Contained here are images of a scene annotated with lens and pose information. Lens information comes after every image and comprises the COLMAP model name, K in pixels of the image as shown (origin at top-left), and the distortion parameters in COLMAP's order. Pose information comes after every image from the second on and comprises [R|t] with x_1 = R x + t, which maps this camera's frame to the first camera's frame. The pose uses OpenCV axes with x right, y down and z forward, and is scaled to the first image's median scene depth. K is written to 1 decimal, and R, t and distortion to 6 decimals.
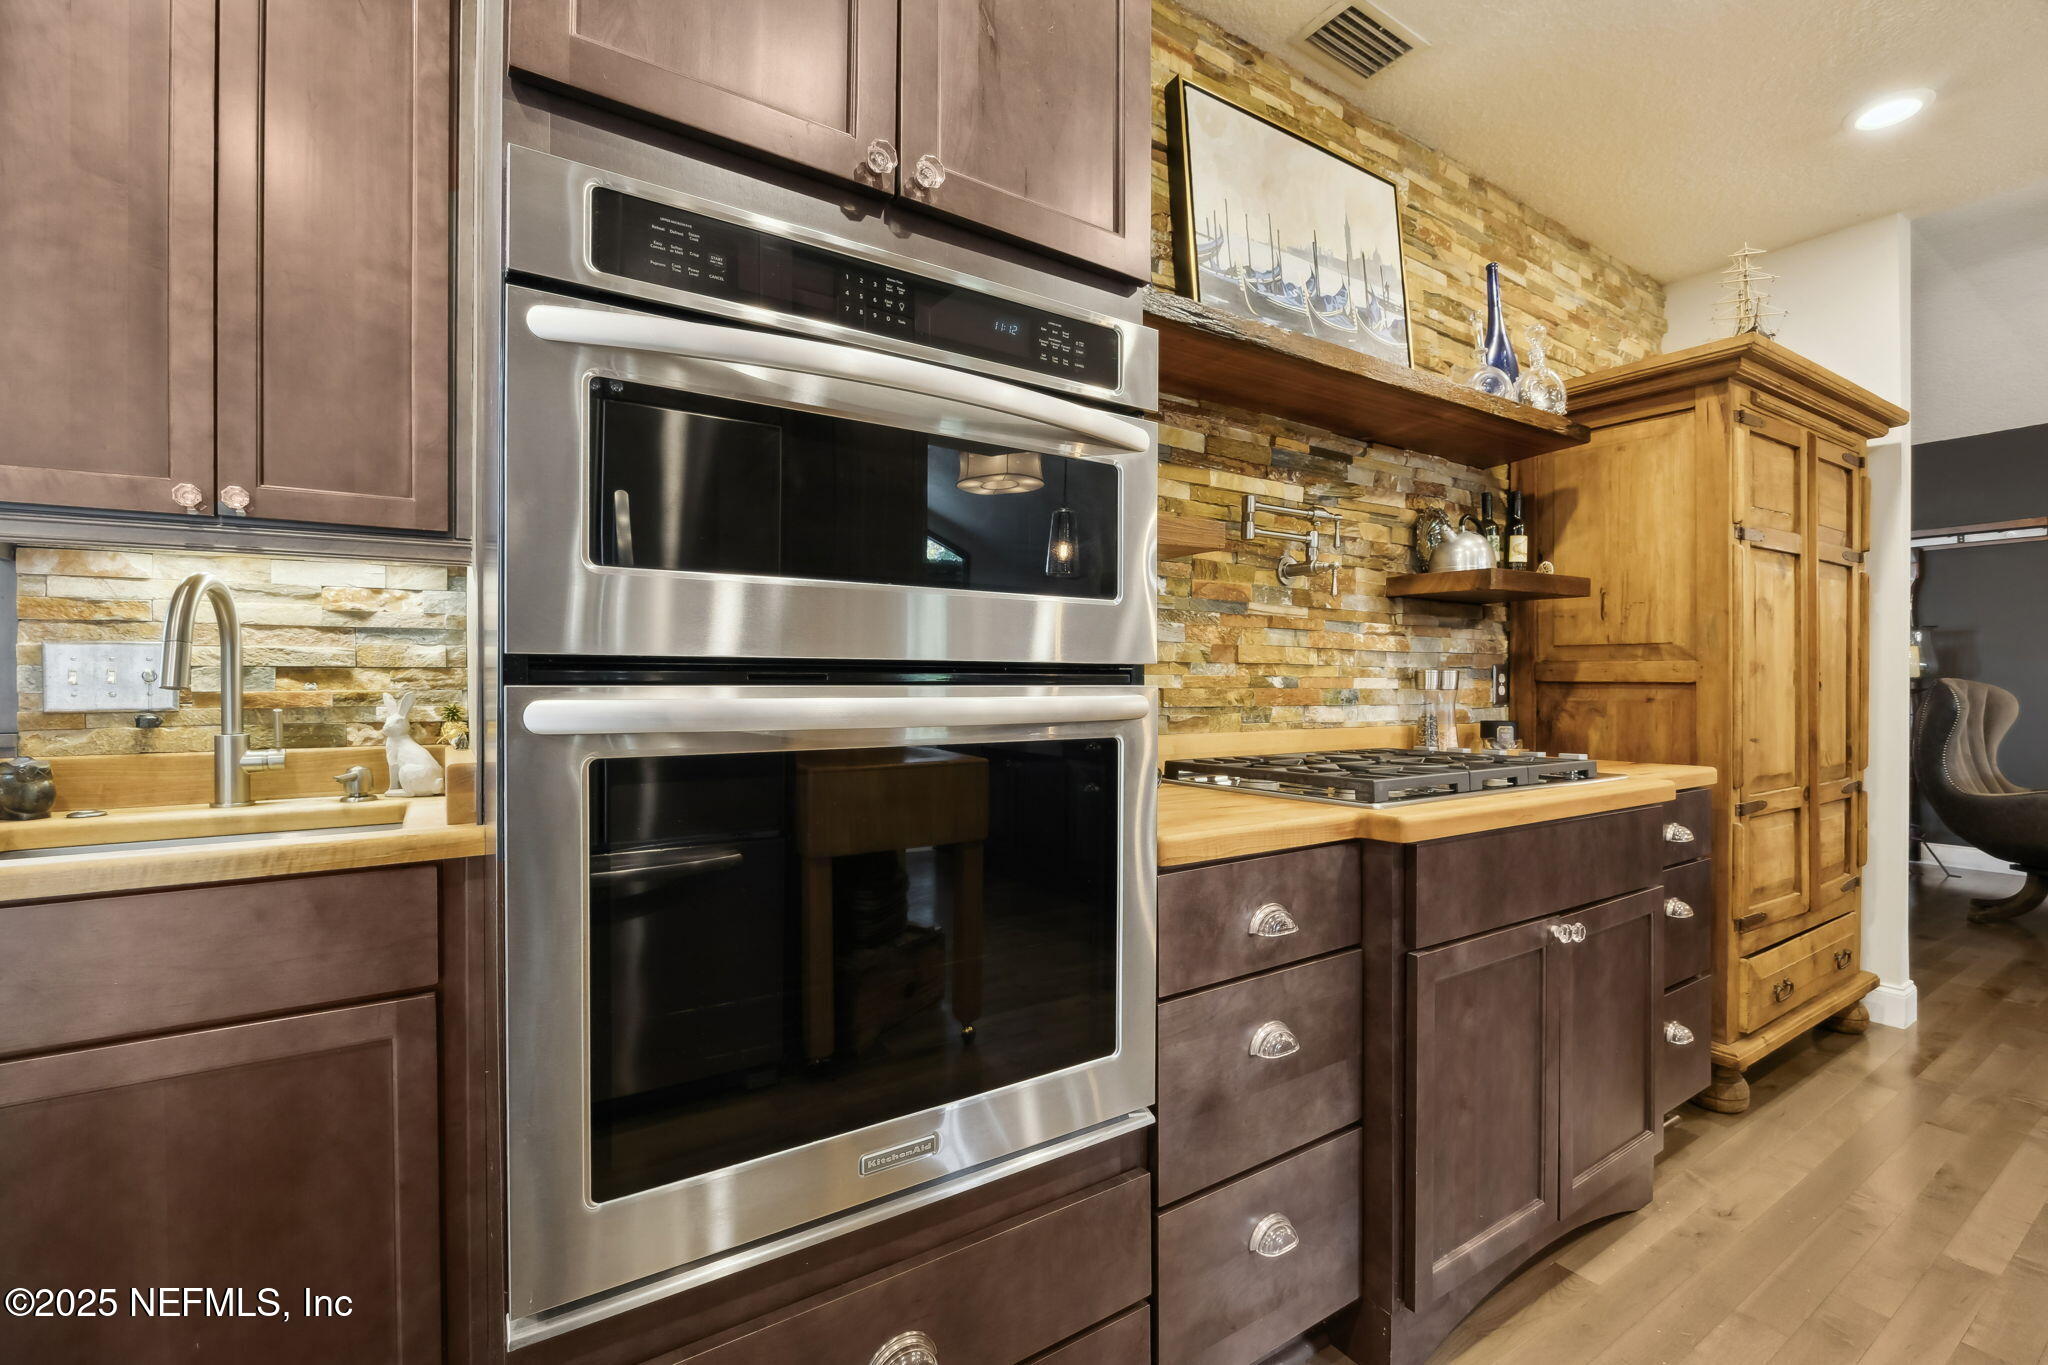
lens RADIAL K [[871.2, 0, 1042.9], [0, 871.2, 691.7], [0, 0, 1]] dist [-0.019624, 0.000586]
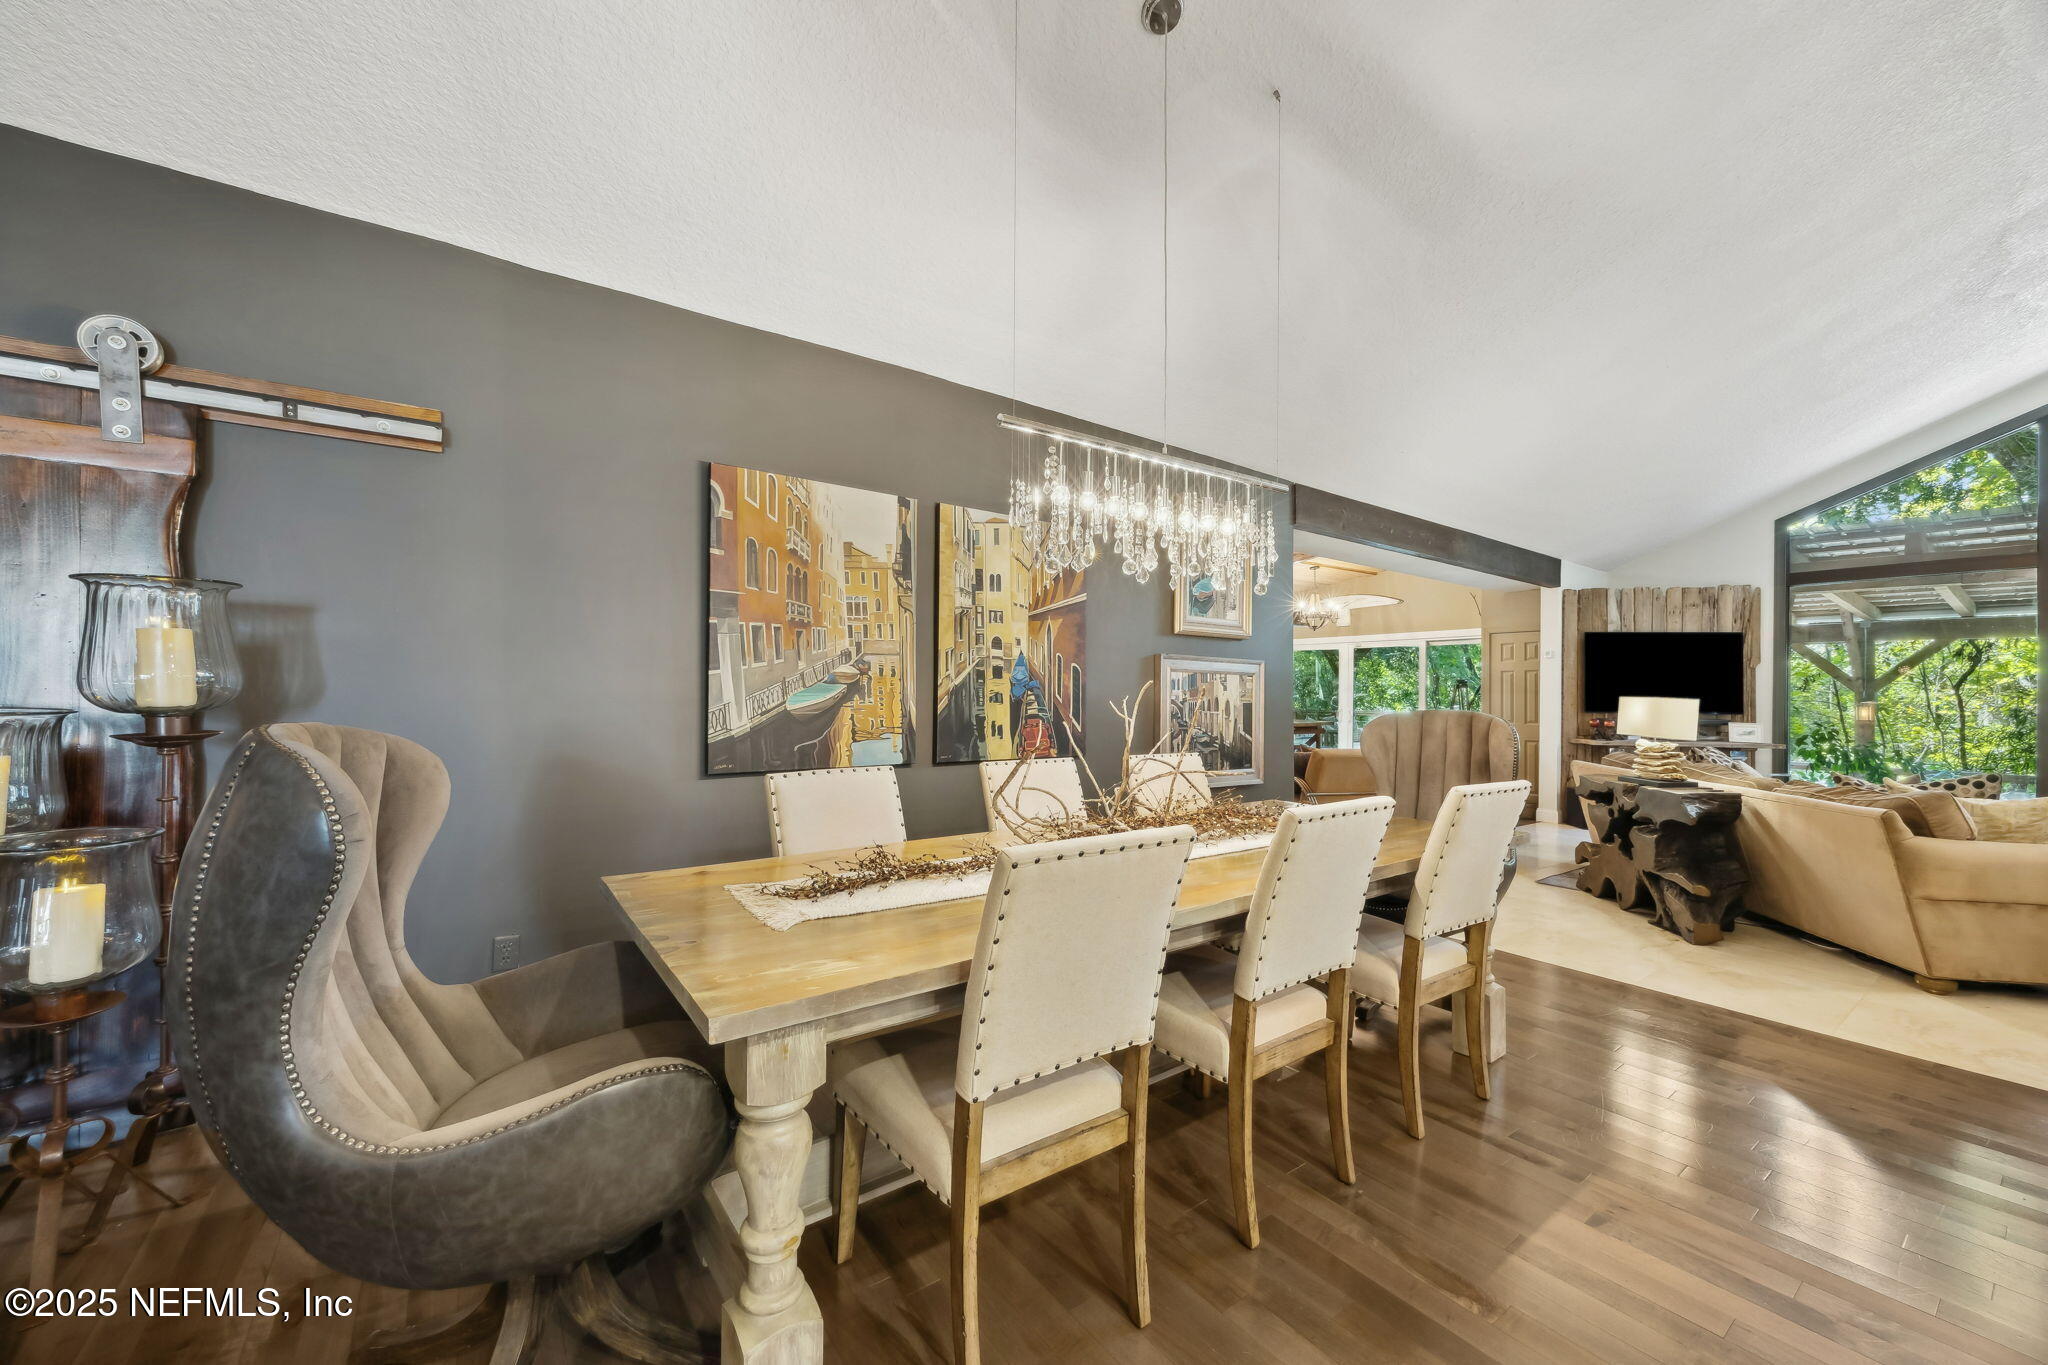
lens RADIAL K [[798.4, 0, 1019.5], [0, 798.4, 689.1], [0, 0, 1]] dist [-0.001696, 0.000617]
pose [[-0.022829, 0.010030, 0.999689, 0.658257], [0.007047, 0.999926, -0.009871, -0.019175], [-0.999715, 0.006820, -0.022898, 0.635183]]
